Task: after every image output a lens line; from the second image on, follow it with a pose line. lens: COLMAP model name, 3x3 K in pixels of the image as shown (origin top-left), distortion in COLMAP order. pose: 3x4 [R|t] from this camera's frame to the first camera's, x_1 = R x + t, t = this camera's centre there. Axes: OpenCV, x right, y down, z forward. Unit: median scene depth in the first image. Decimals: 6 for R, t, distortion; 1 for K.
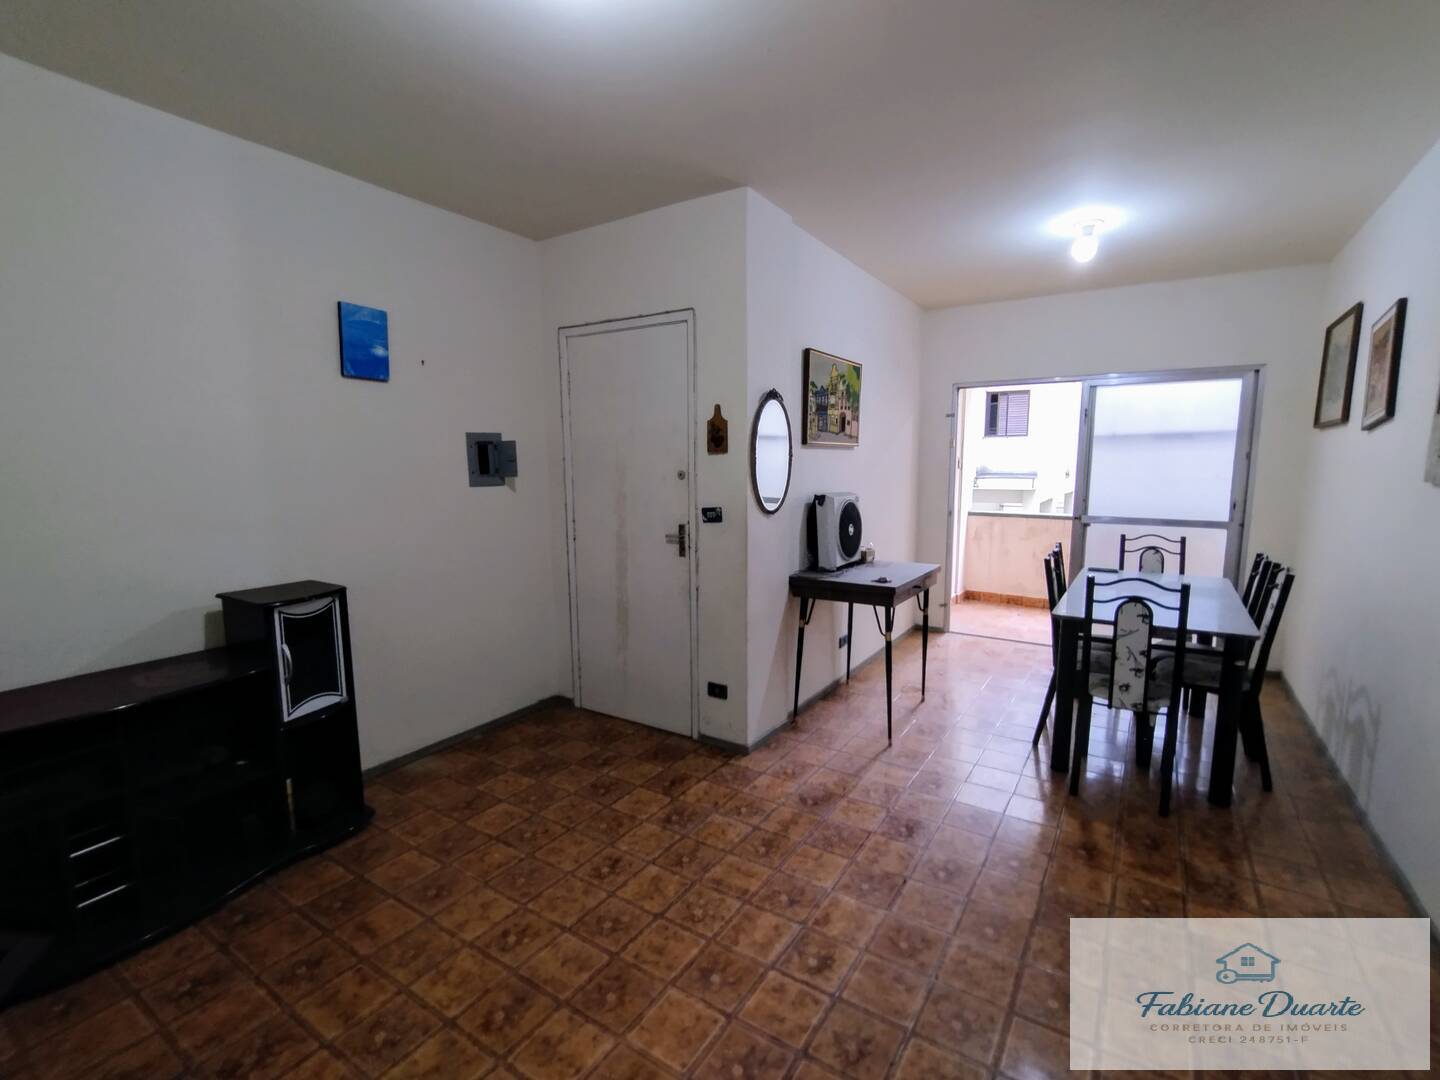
lens RADIAL K [[657.4, 0, 735.5], [0, 657.4, 551.9], [0, 0, 1]] dist [-0.008979, 0.004979]
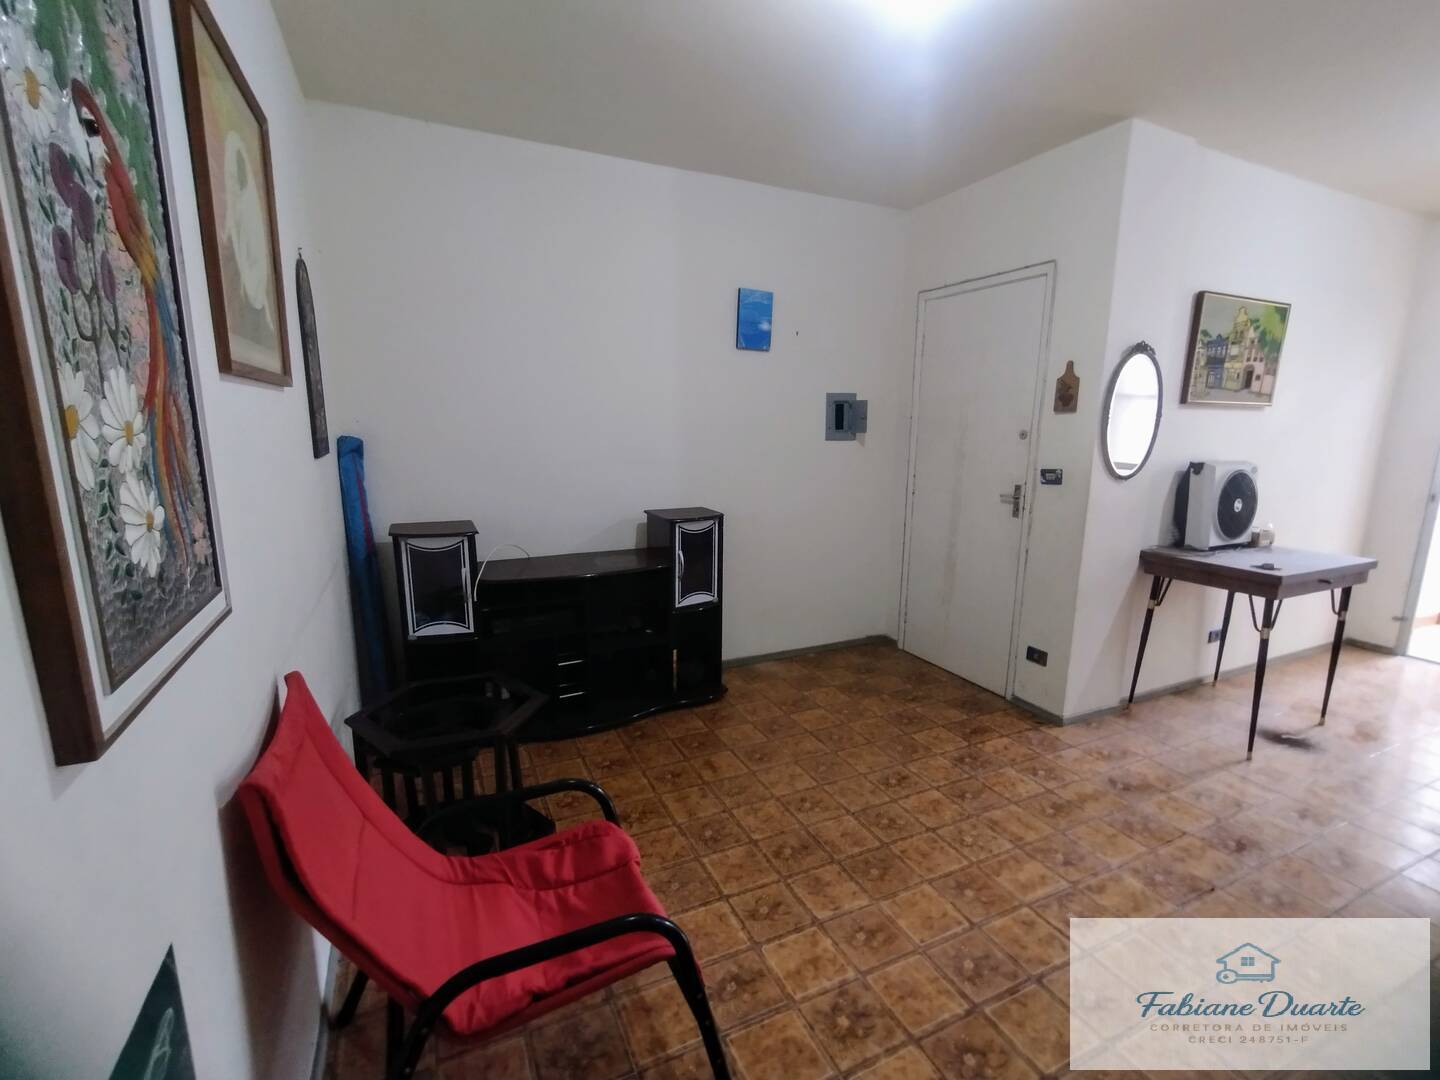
lens RADIAL K [[657.4, 0, 730.6], [0, 657.4, 549.3], [0, 0, 1]] dist [-0.008979, 0.004979]
pose [[0.847245, 0.114567, -0.518700, 0.084832], [-0.086644, 0.993193, 0.077845, 0.017531], [0.524088, -0.021012, 0.851405, -0.084102]]
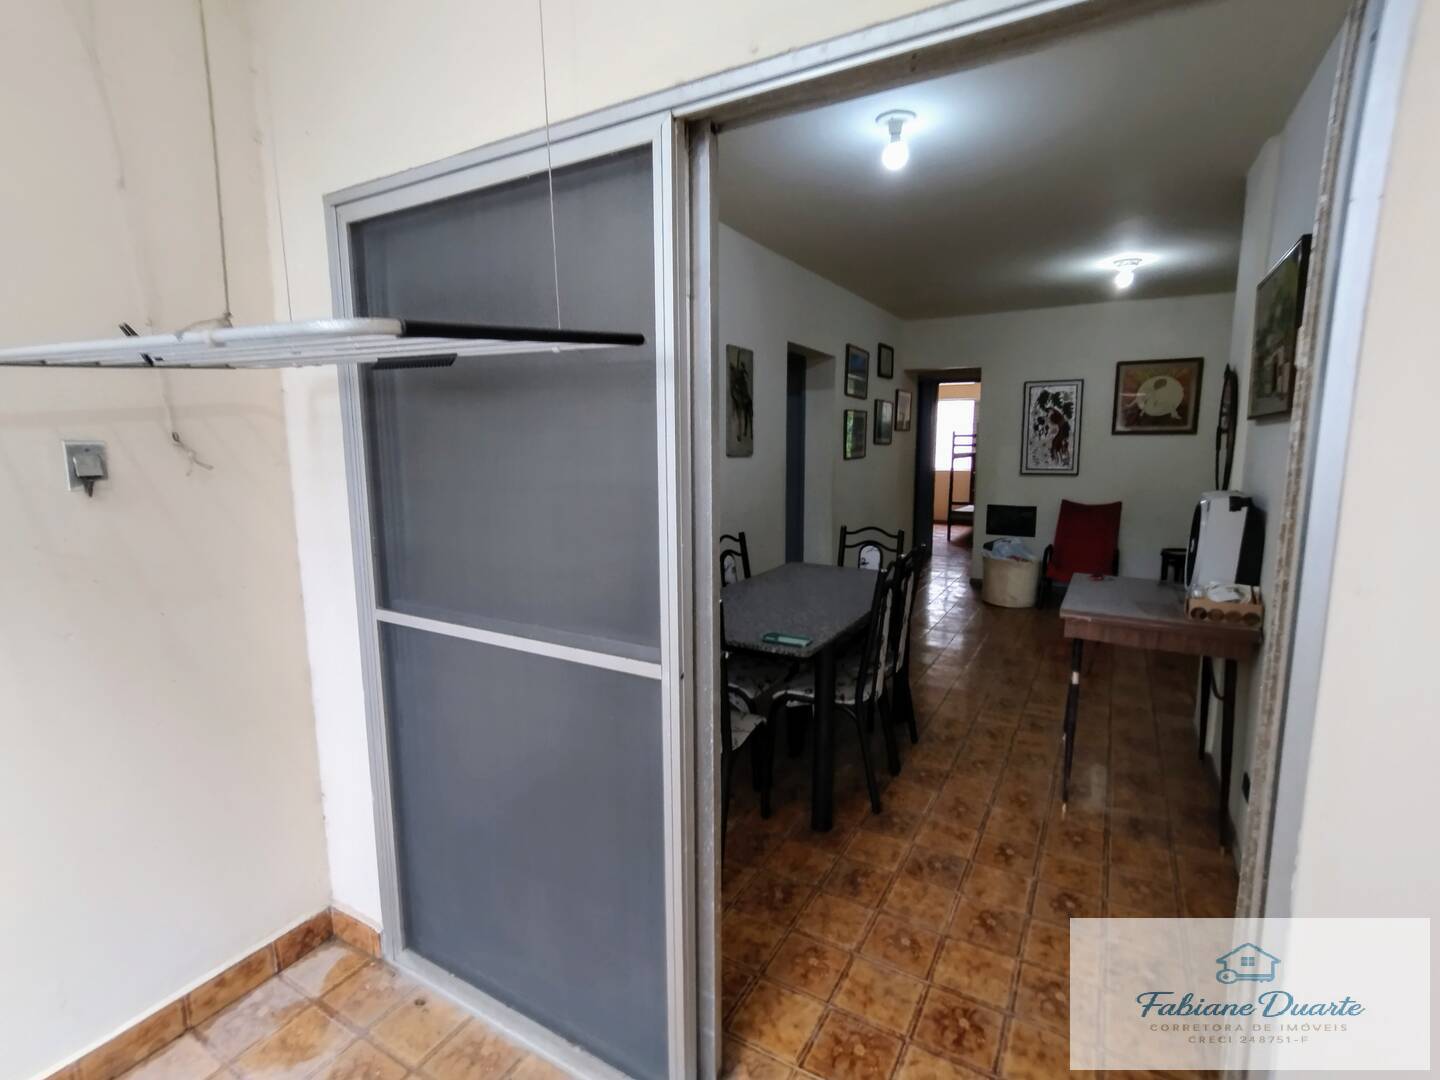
lens RADIAL K [[657.4, 0, 719.5], [0, 657.4, 534.1], [0, 0, 1]] dist [-0.008979, 0.004979]
pose [[-0.999688, 0.008196, -0.023599, 0.868929], [0.001341, 0.960895, 0.276908, -0.295617], [0.024946, 0.276790, -0.960607, 2.090895]]
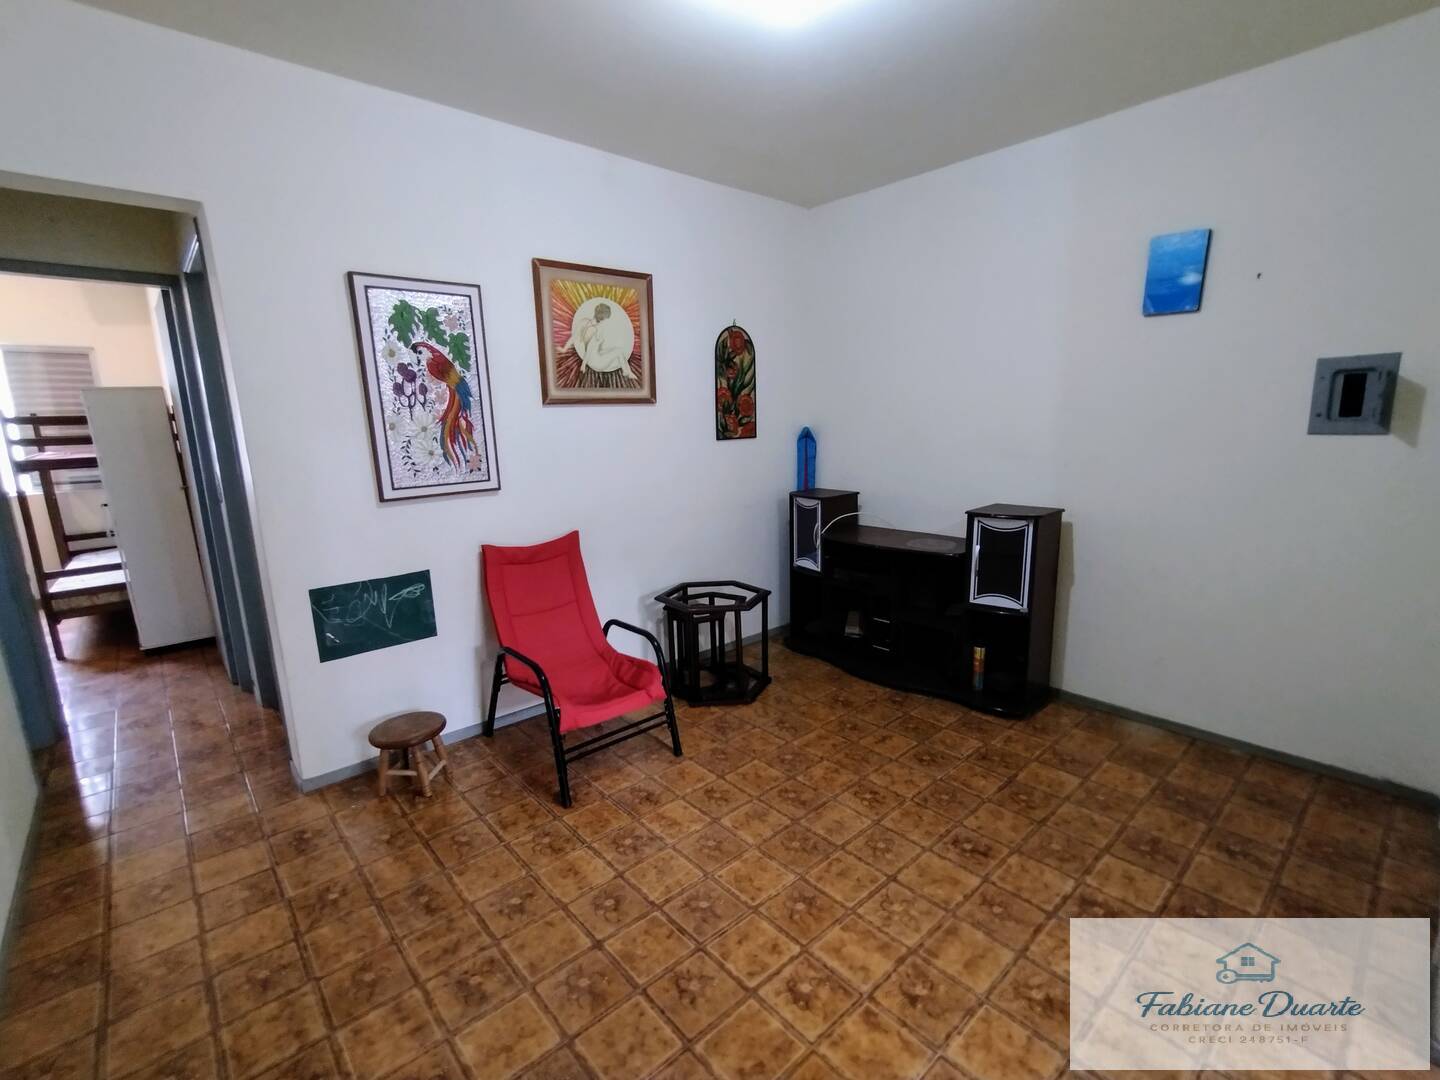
lens RADIAL K [[657.4, 0, 728.7], [0, 657.4, 550.2], [0, 0, 1]] dist [-0.008979, 0.004979]
pose [[-0.269131, 0.203174, -0.941429, 0.553610], [-0.110478, 0.964530, 0.239743, -0.089791], [0.956746, 0.168530, -0.237139, 0.657733]]
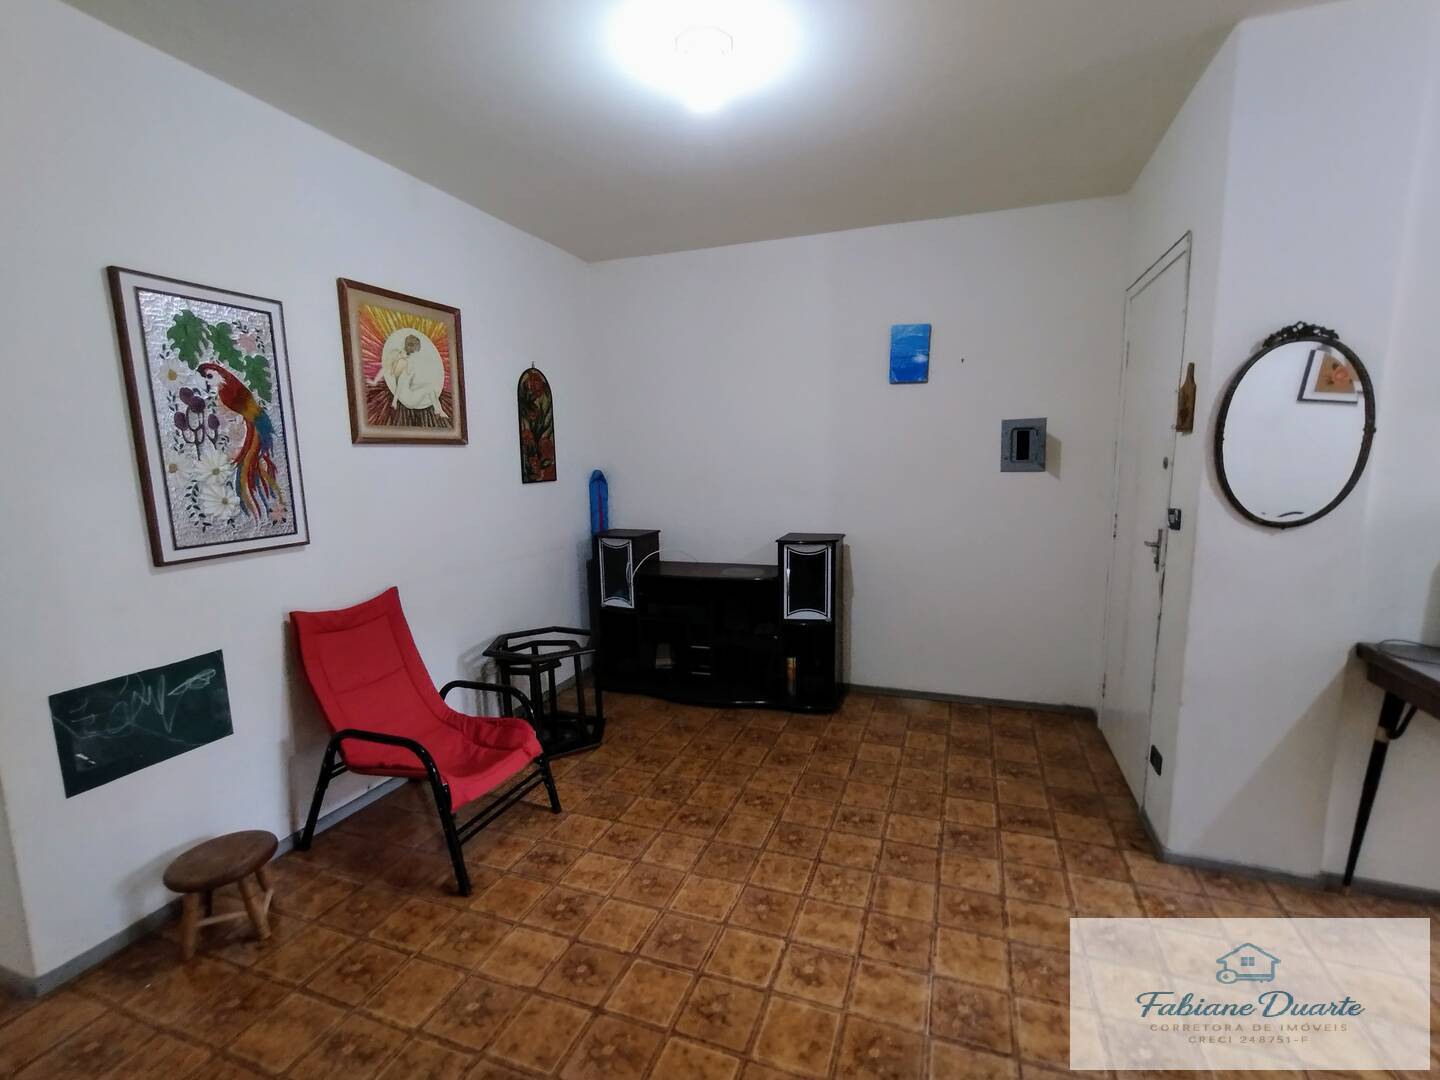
lens RADIAL K [[657.4, 0, 727.2], [0, 657.4, 553.3], [0, 0, 1]] dist [-0.008979, 0.004979]
pose [[0.216054, 0.143604, -0.965763, 0.607357], [-0.118725, 0.985649, 0.120001, -0.051346], [0.969136, 0.088733, 0.230003, 0.395549]]
